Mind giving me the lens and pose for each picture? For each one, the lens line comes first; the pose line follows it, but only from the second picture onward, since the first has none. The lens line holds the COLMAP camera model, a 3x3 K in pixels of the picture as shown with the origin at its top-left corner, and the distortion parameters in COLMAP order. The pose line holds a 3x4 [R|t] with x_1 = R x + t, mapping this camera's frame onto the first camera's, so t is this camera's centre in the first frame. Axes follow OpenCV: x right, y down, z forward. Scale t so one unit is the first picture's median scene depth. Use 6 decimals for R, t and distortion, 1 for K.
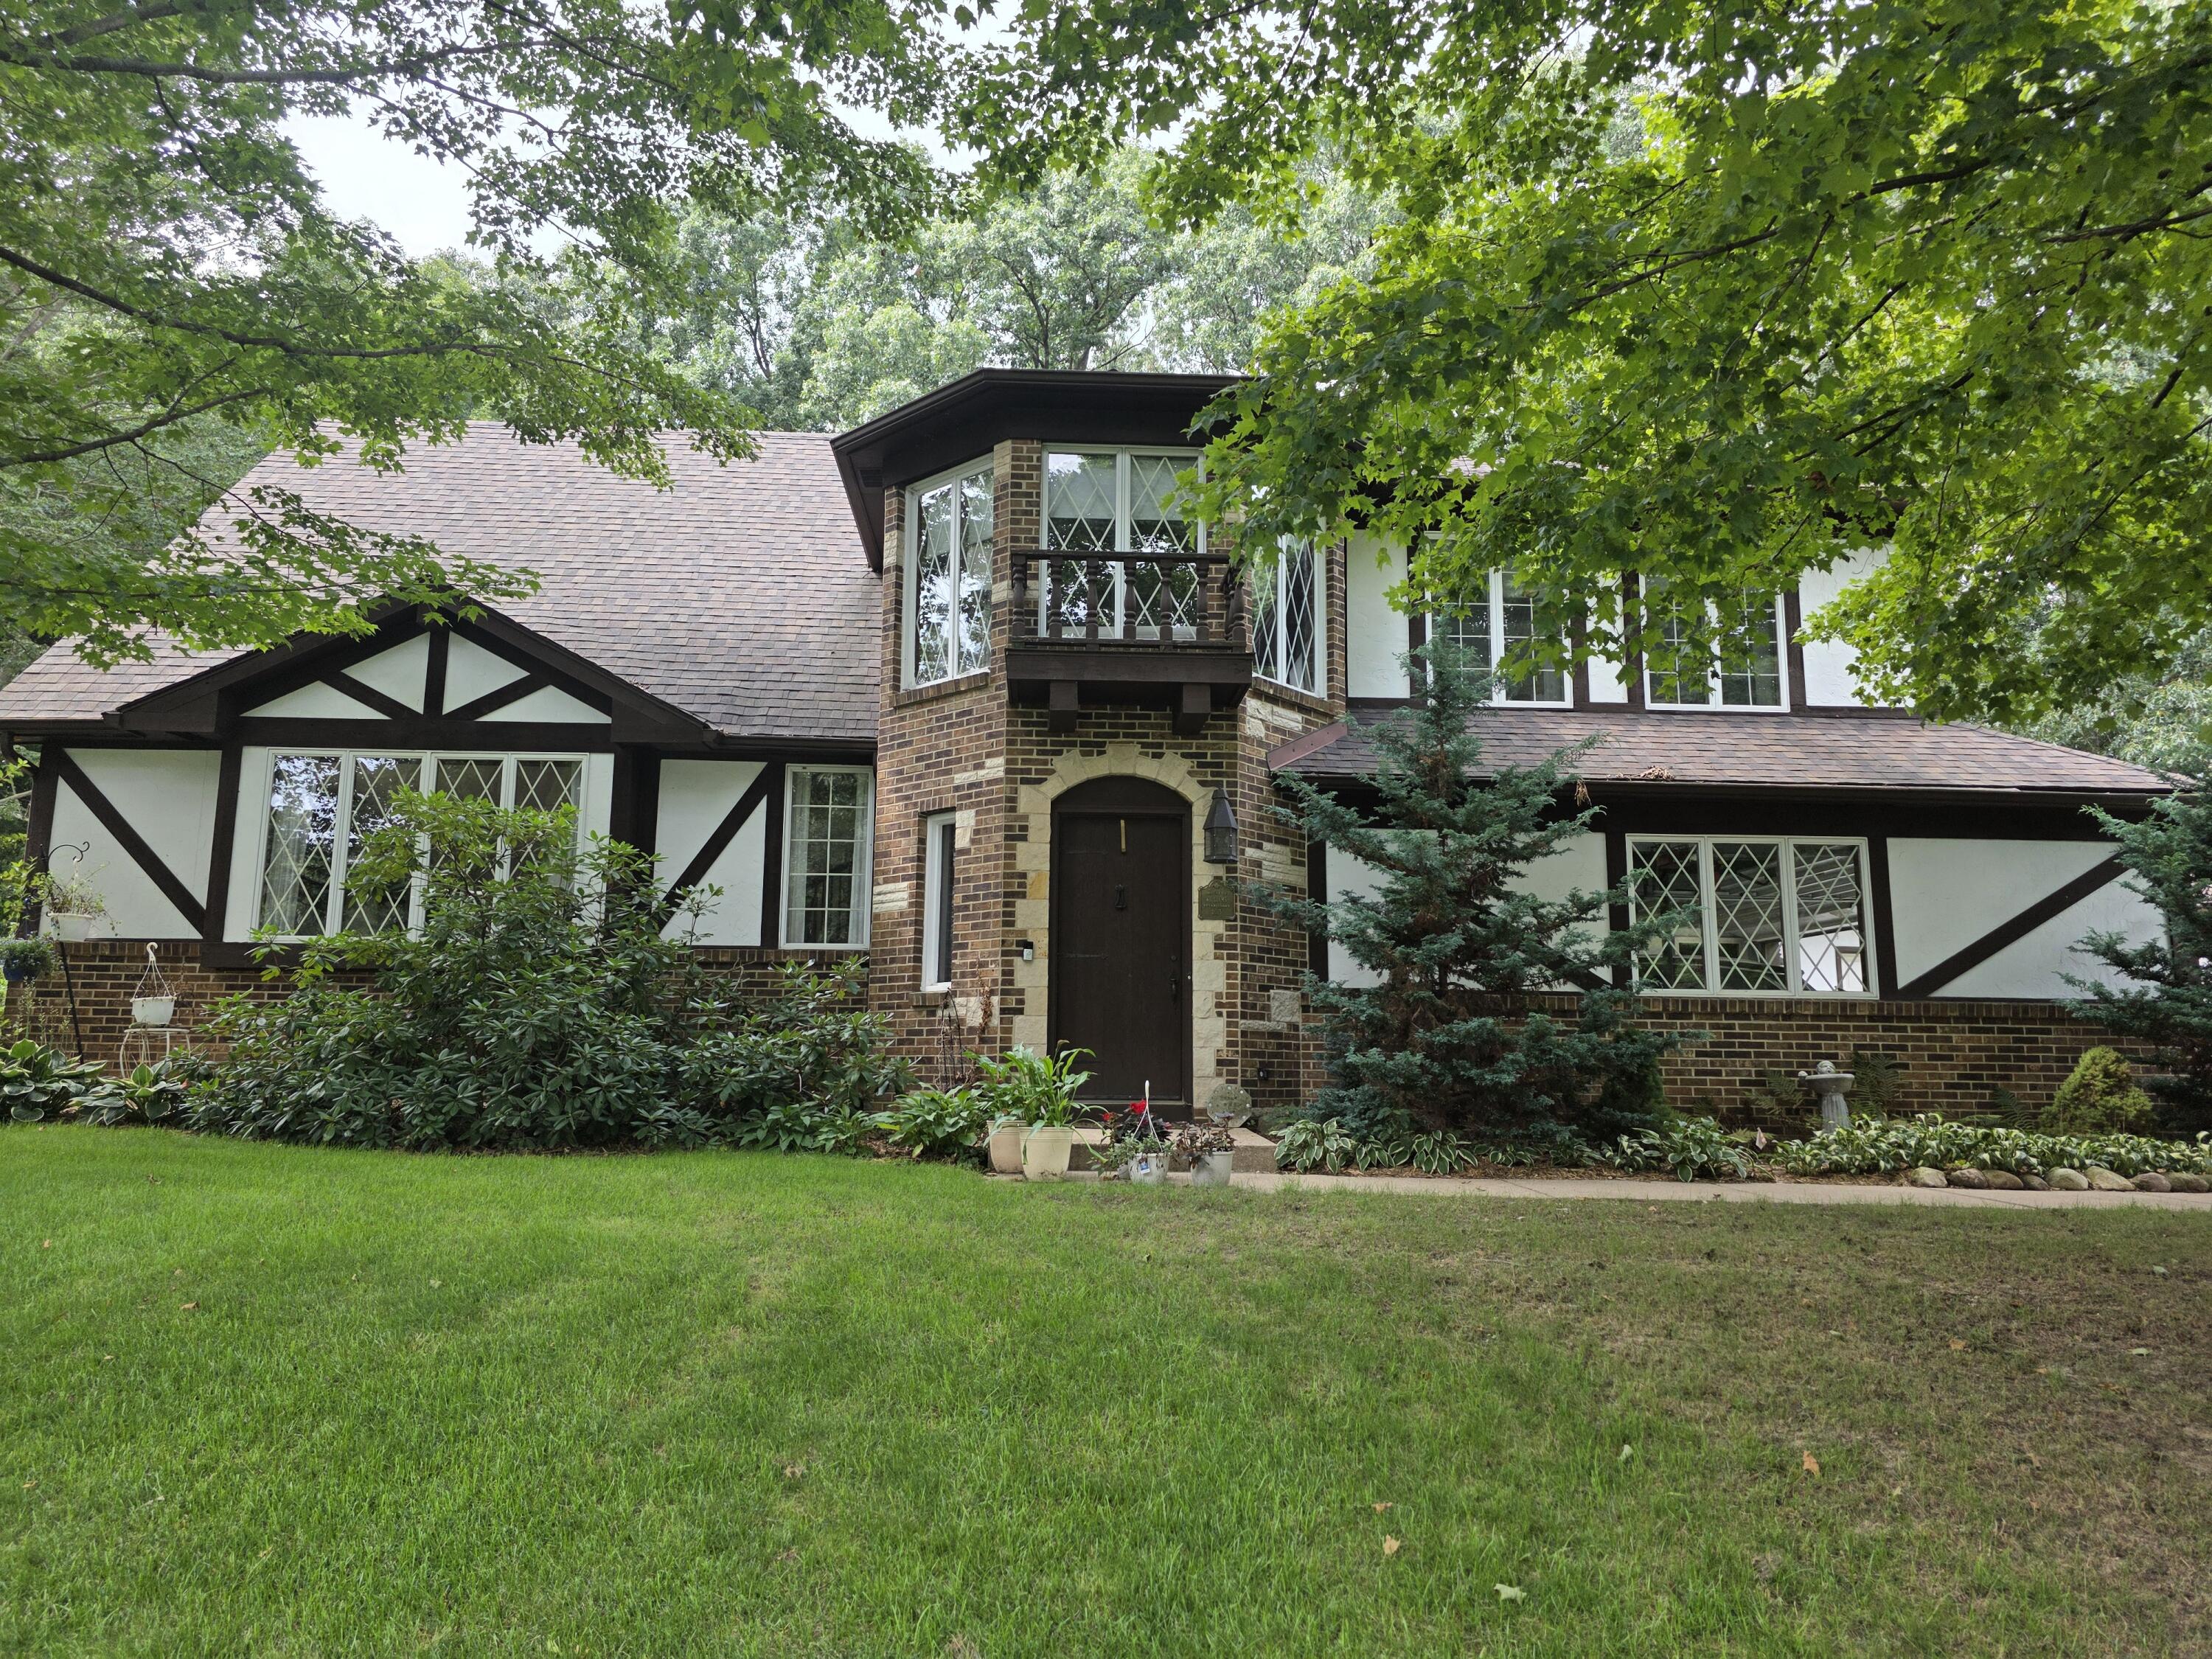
lens RADIAL K [[1495.6, 0, 1106.0], [0, 1495.6, 829.5], [0, 0, 1]] dist [0.077713, -0.090091]
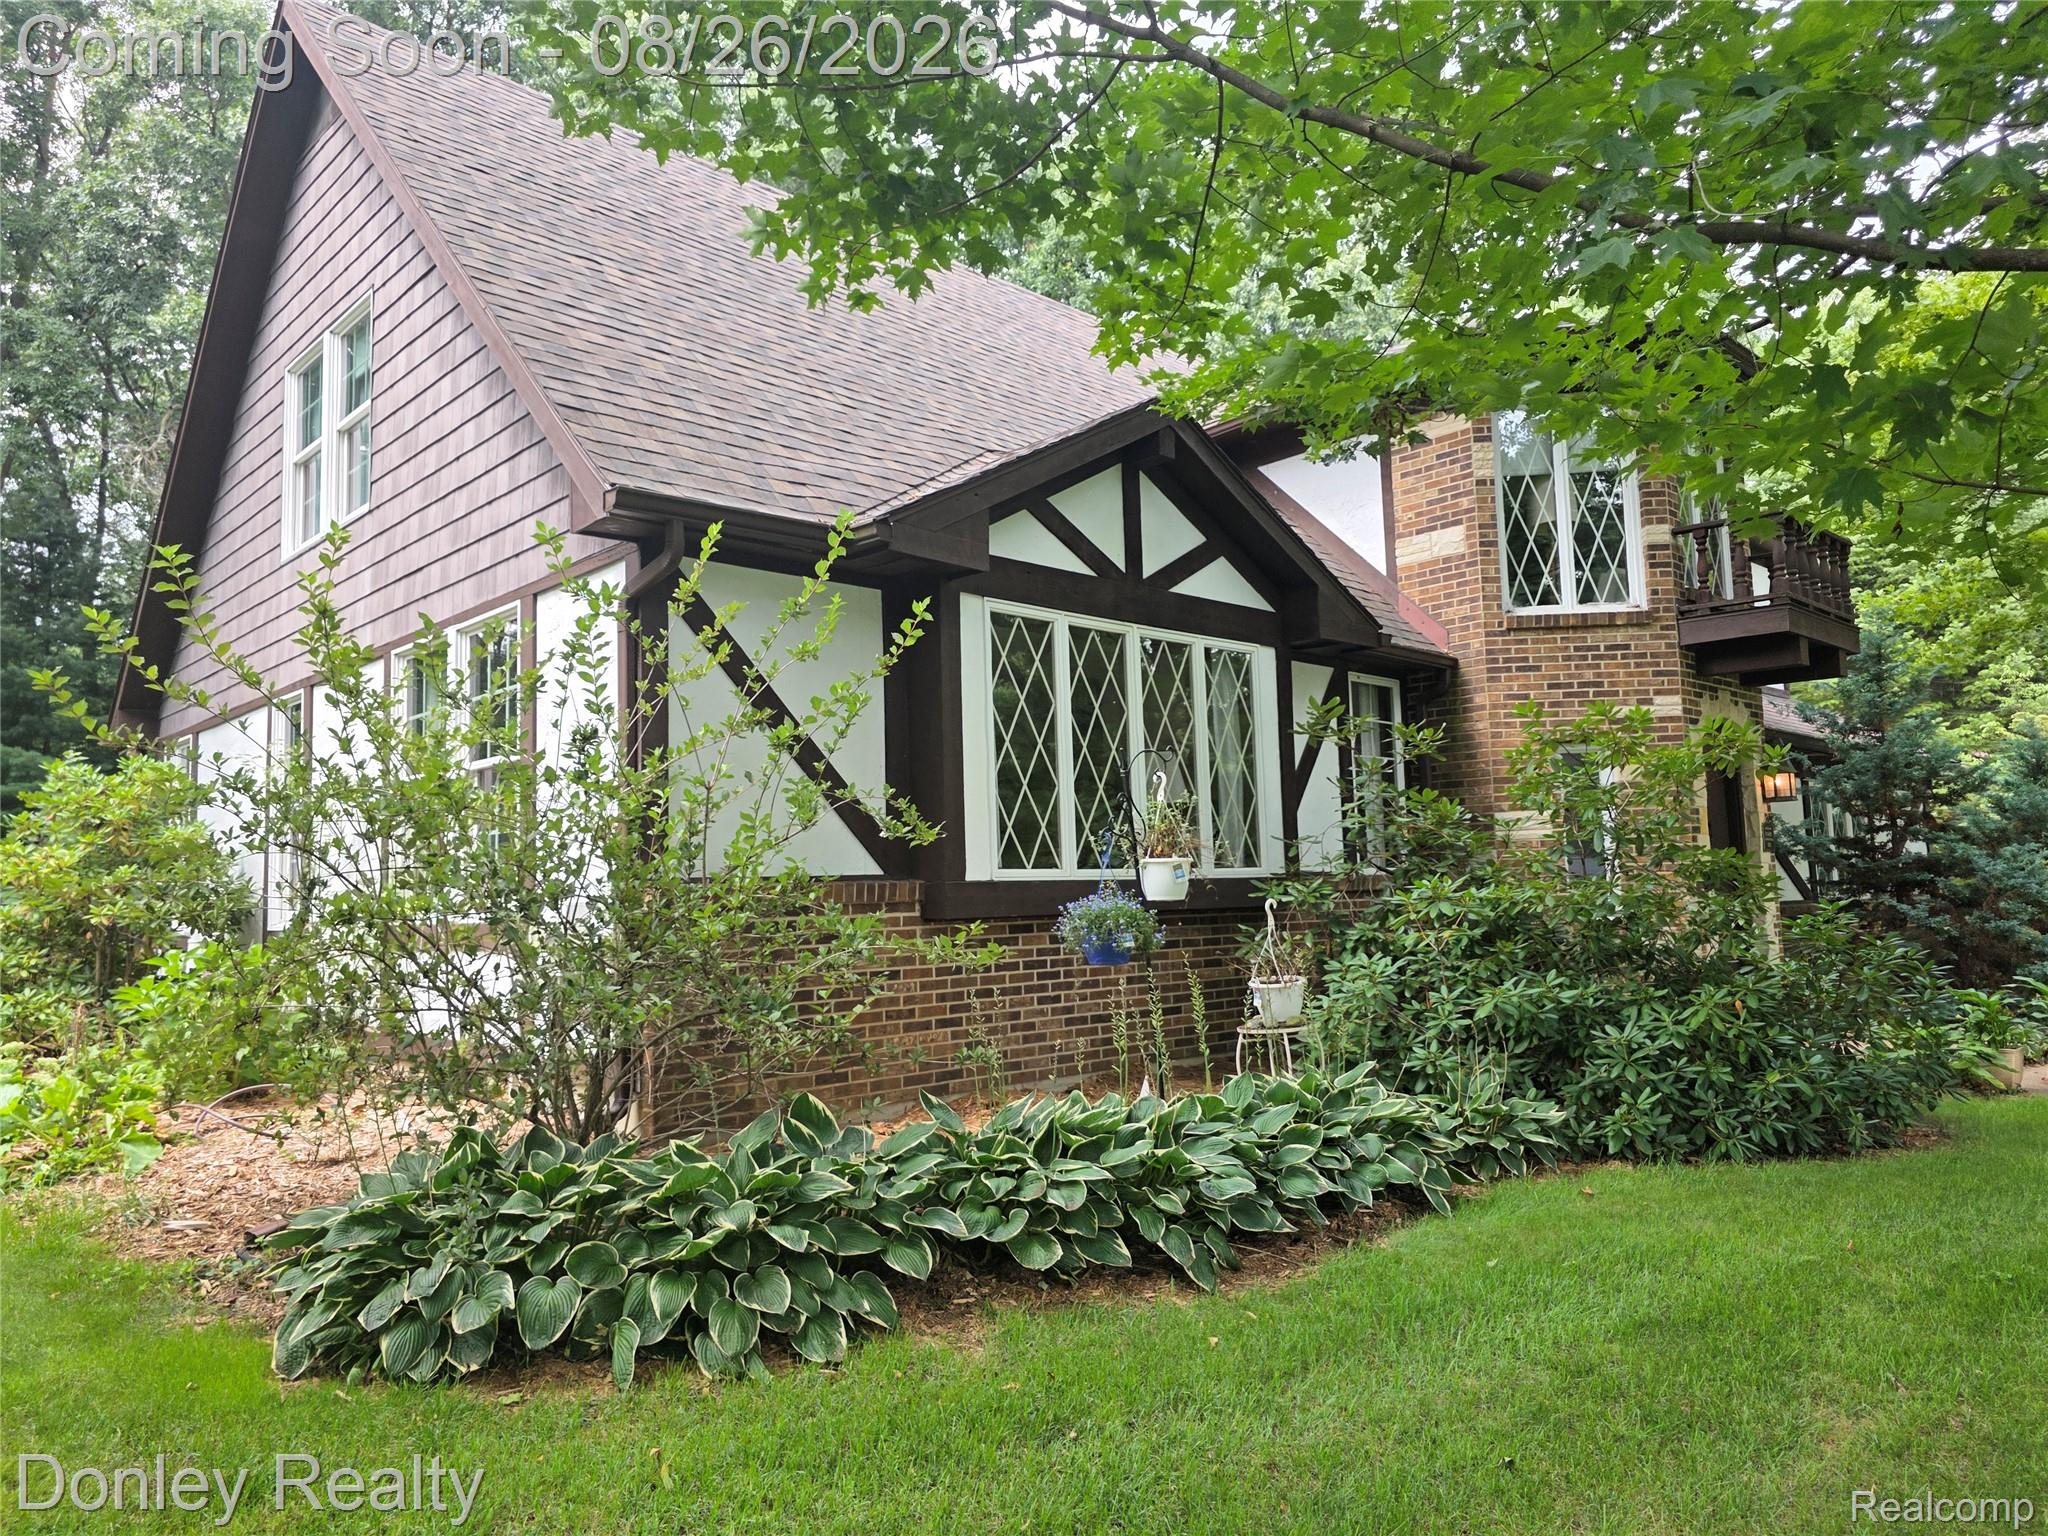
lens RADIAL K [[1384.7, 0, 1024.0], [0, 1384.7, 768.0], [0, 0, 1]] dist [0.077713, -0.090091]
pose [[0.744758, 0.031081, 0.666611, -1.035495], [-0.068047, 0.997245, 0.029527, 0.003760], [-0.663857, -0.067352, 0.744821, 0.556224]]
